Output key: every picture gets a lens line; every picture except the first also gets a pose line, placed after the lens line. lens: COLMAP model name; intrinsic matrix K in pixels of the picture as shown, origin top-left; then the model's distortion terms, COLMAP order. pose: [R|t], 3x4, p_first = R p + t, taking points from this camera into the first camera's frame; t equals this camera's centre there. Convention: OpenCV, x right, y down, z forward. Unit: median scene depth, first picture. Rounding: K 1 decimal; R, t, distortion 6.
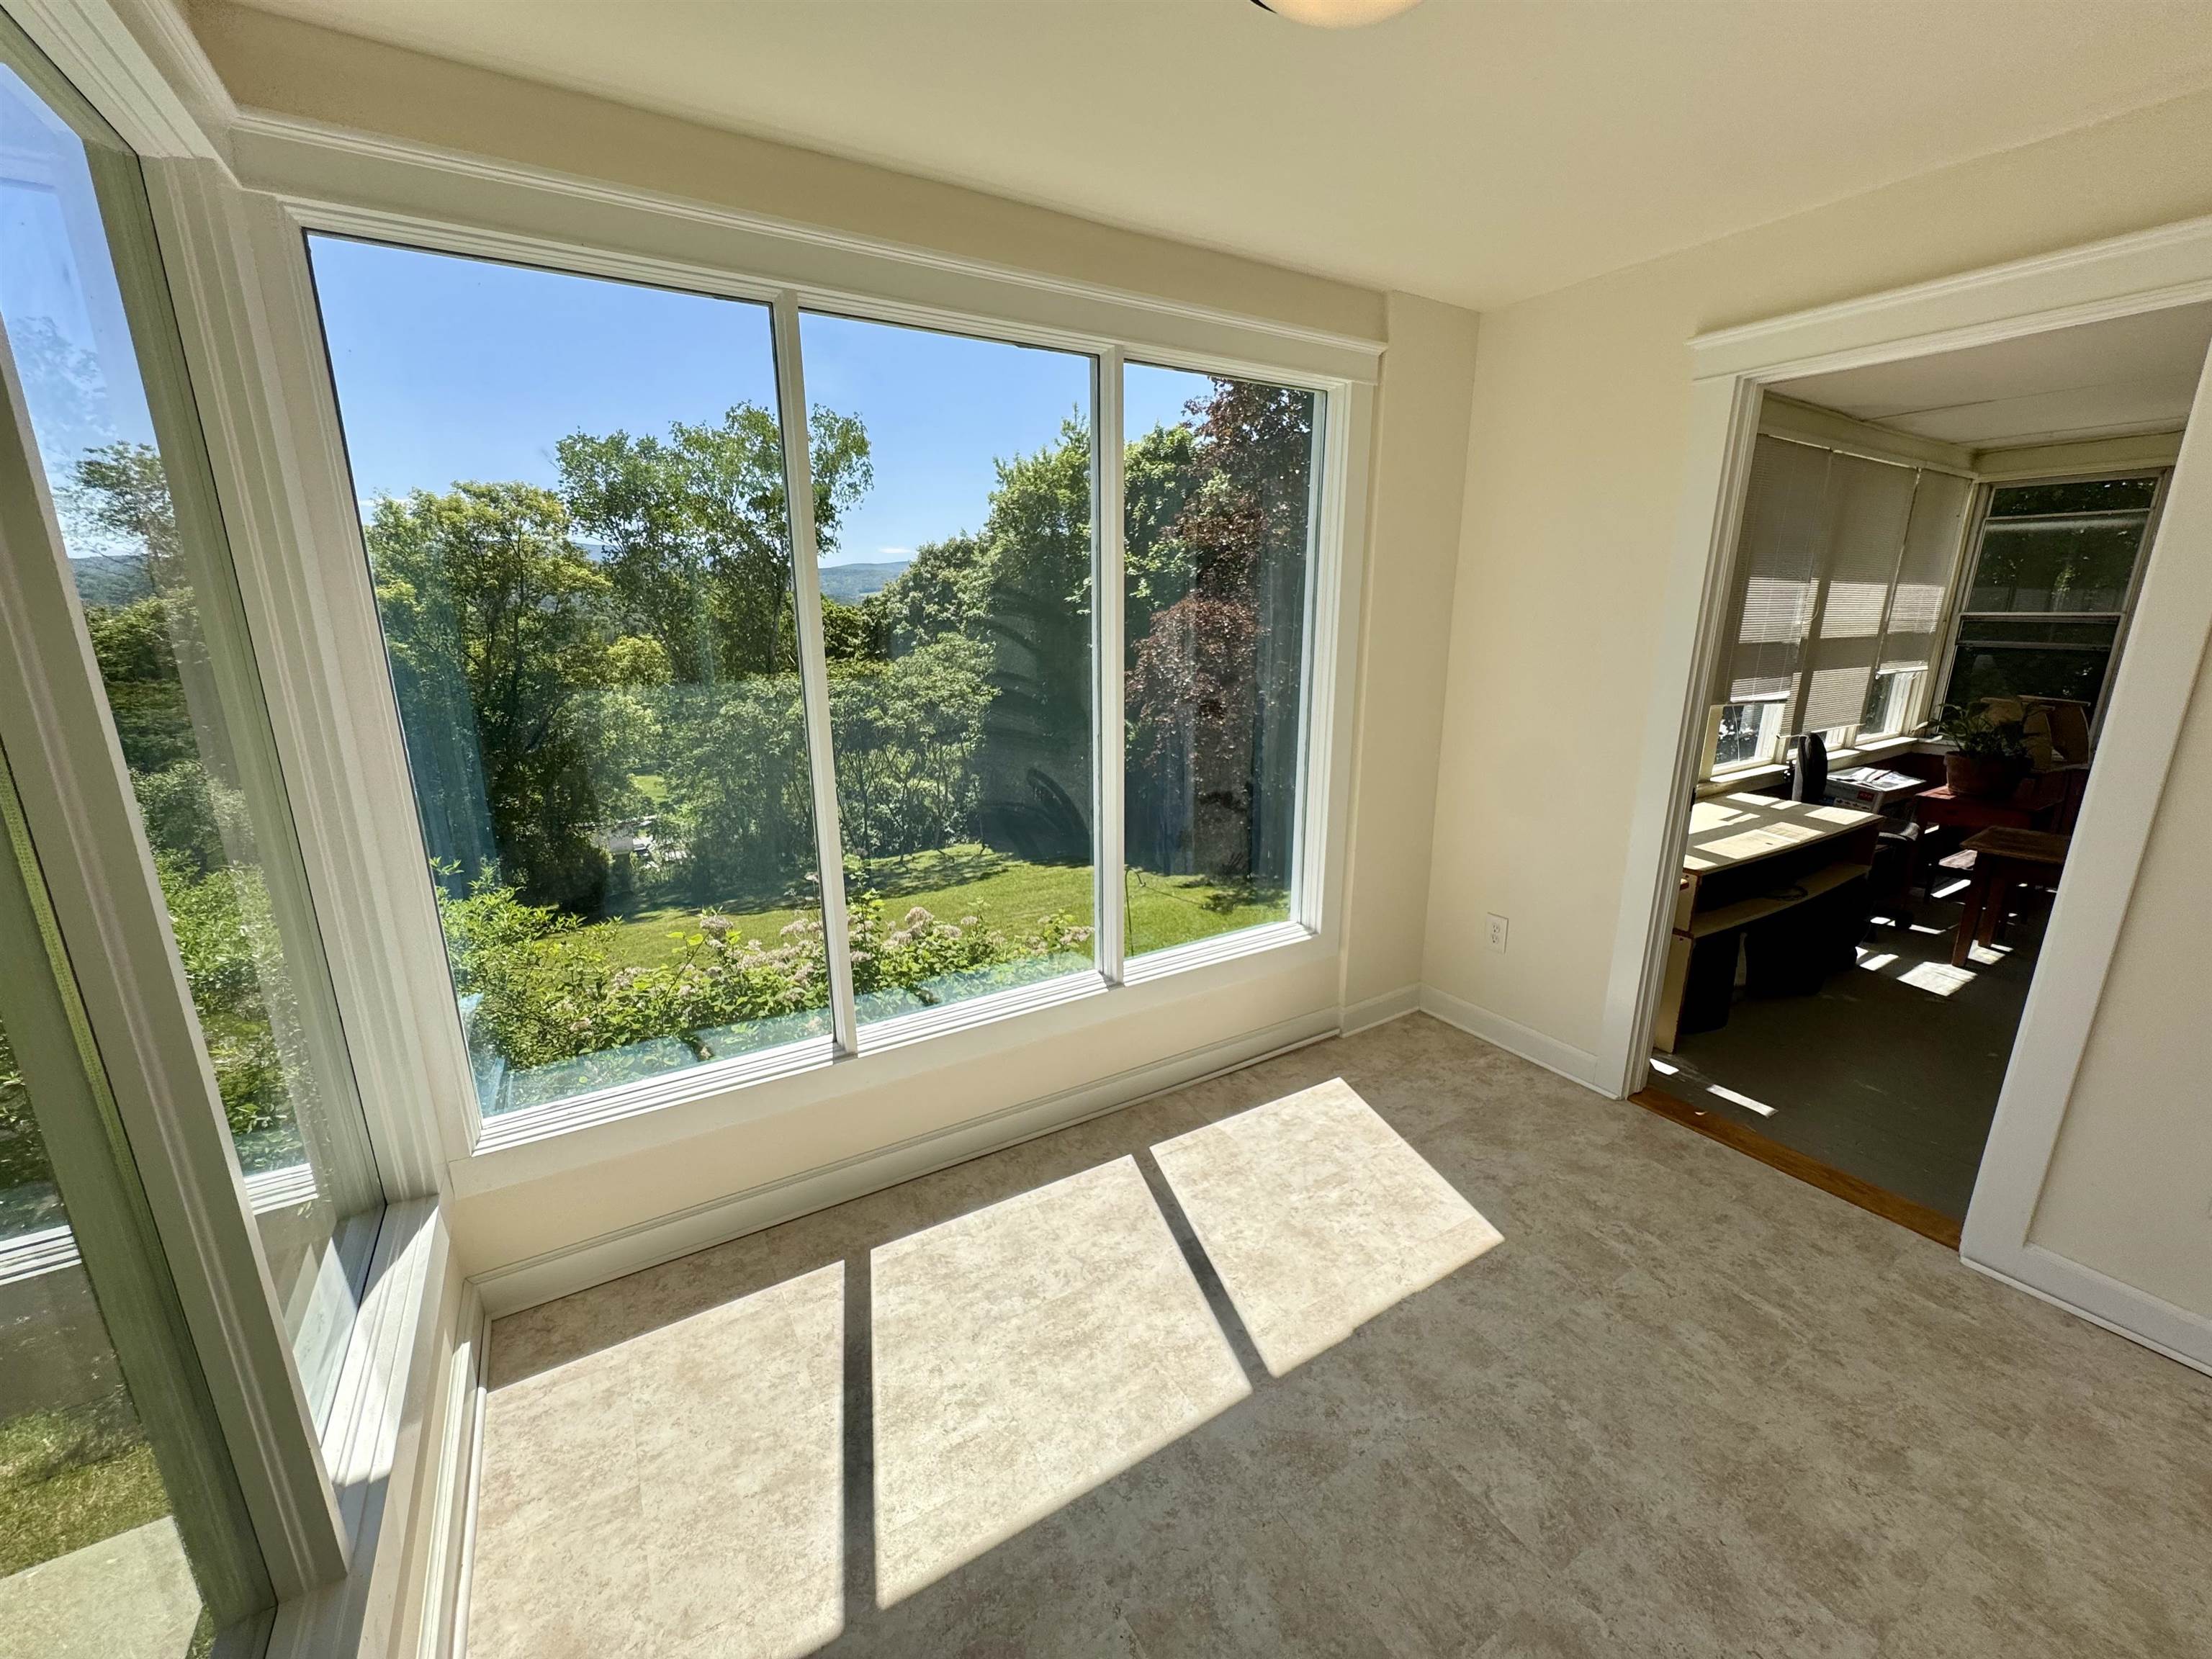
lens RADIAL K [[875.2, 0, 1112.9], [0, 875.2, 833.1], [0, 0, 1]] dist [-0.000838, 0.000012]
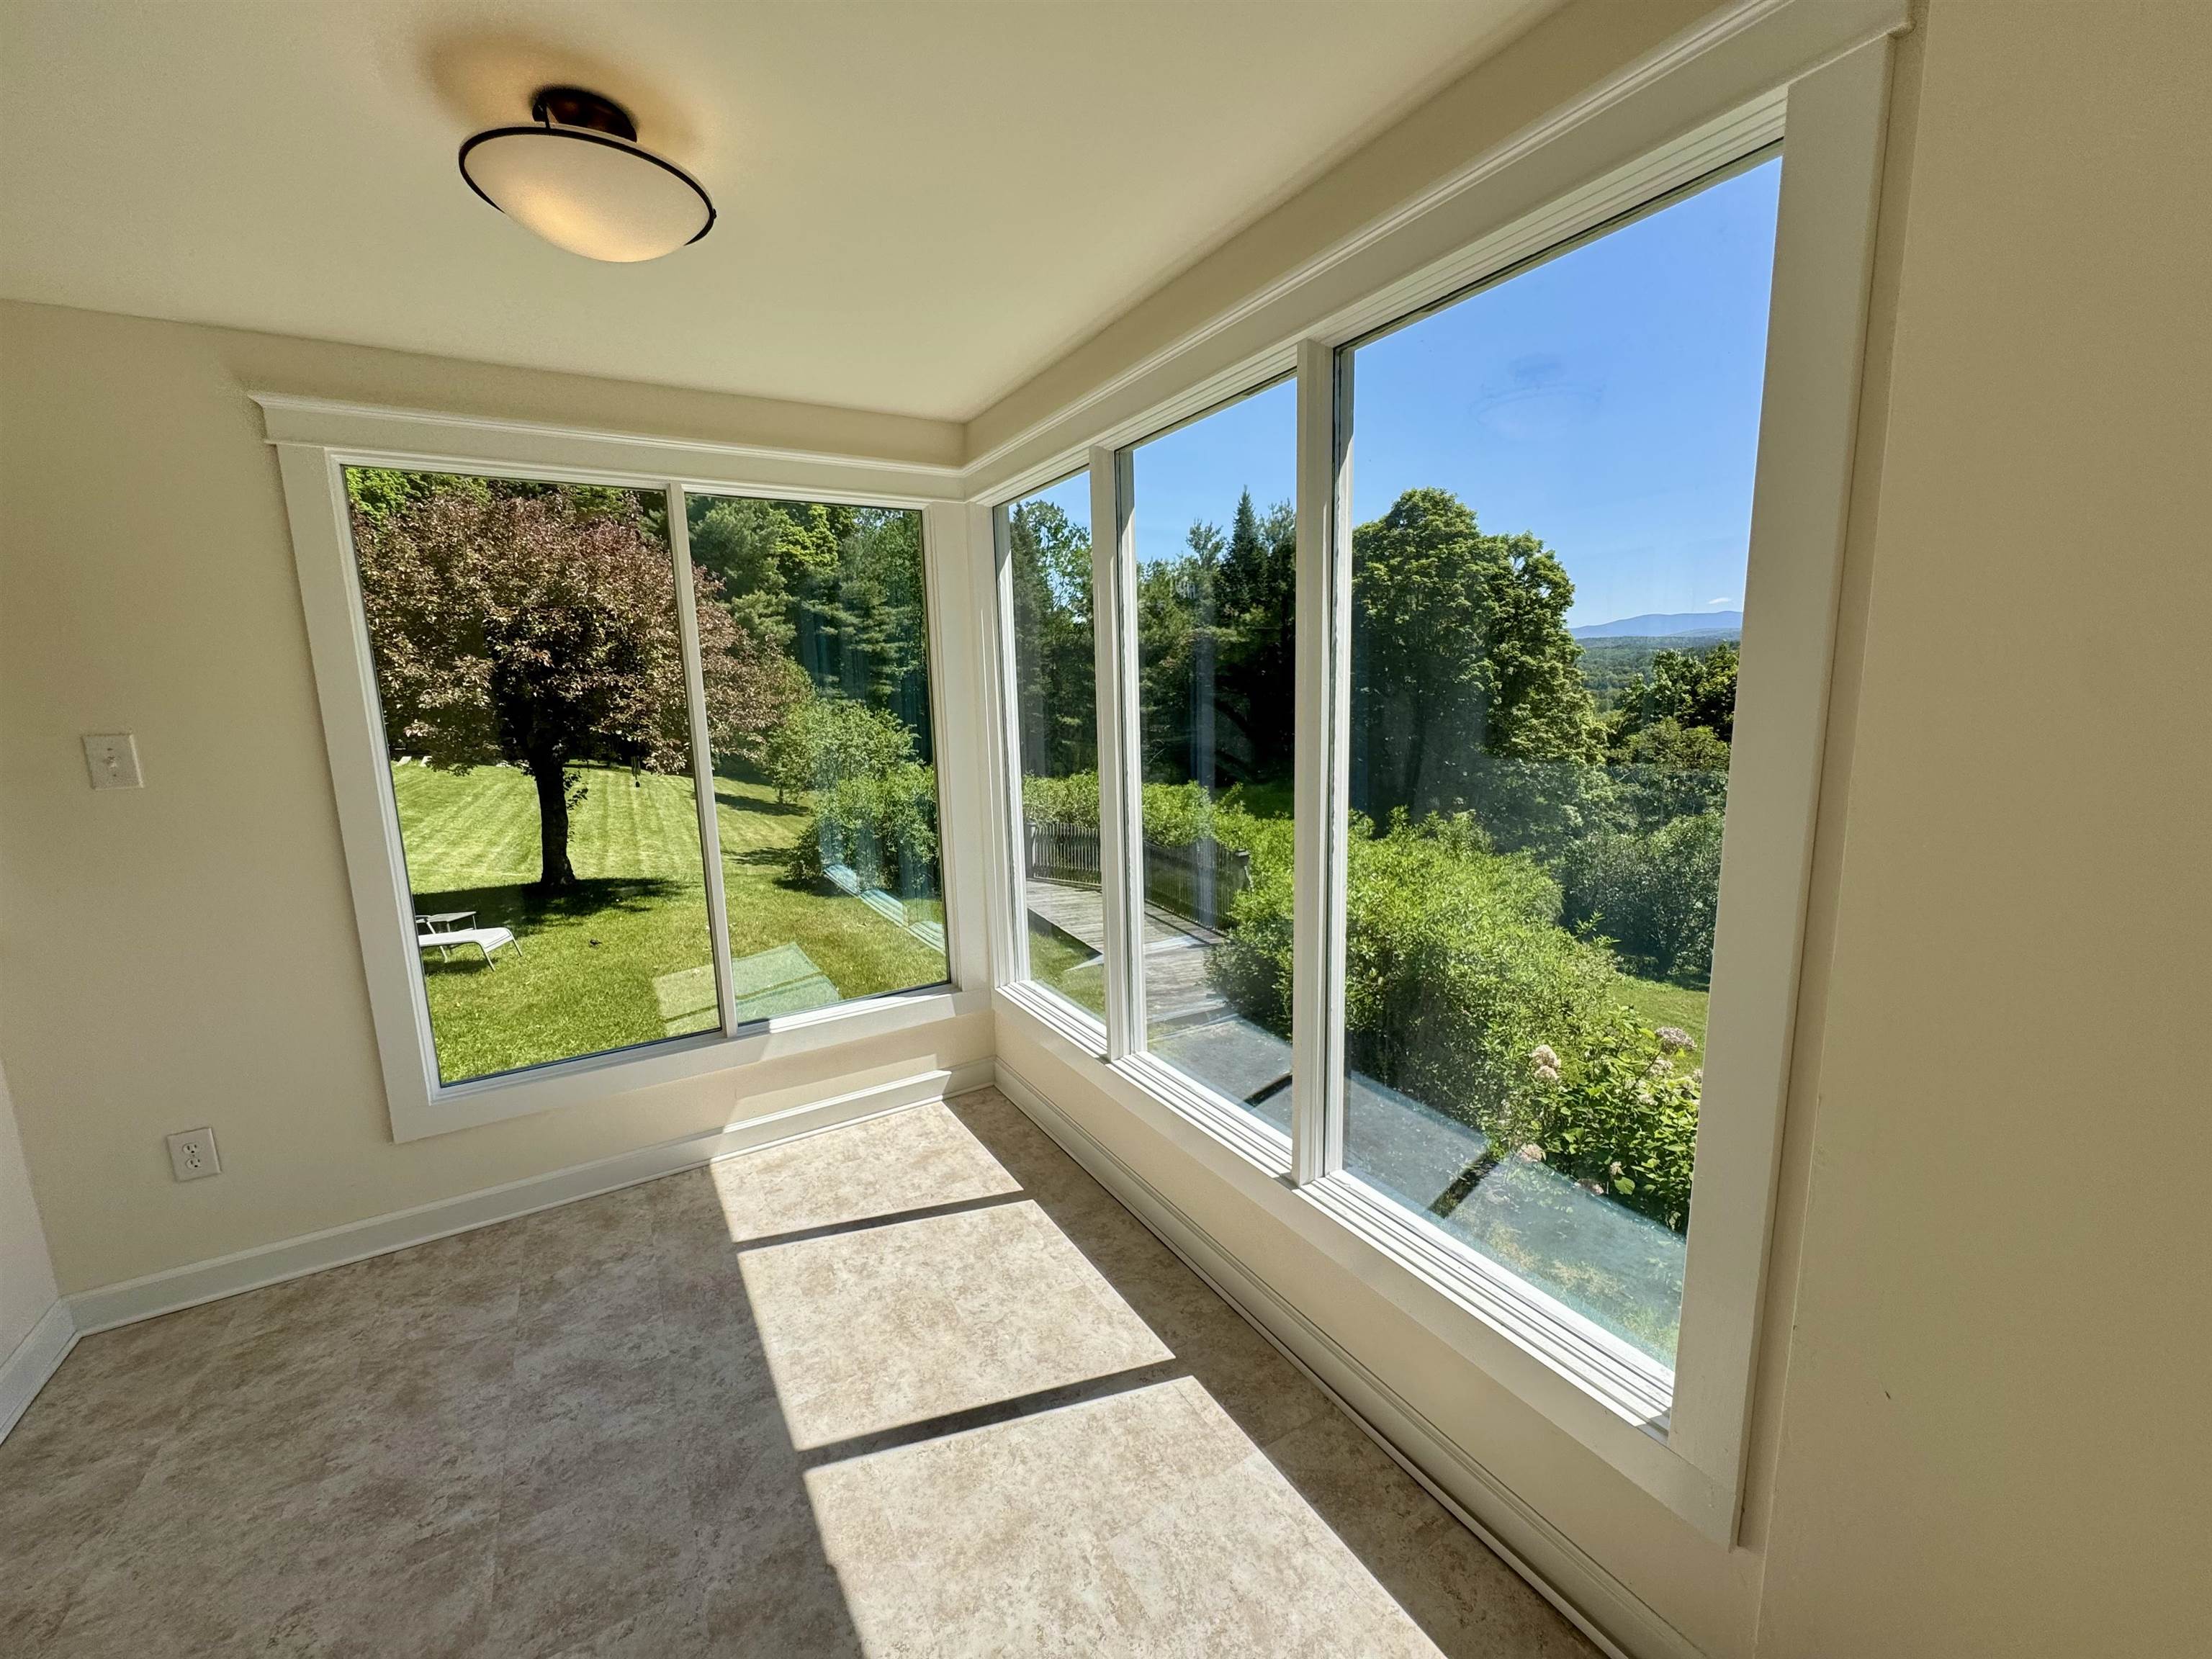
lens RADIAL K [[875.2, 0, 1112.9], [0, 875.2, 833.1], [0, 0, 1]] dist [-0.000838, 0.000012]
pose [[-0.007649, 0.162062, -0.986751, 0.972270], [-0.221142, 0.962073, 0.159723, -0.275396], [0.975212, 0.219434, 0.028480, 1.087407]]
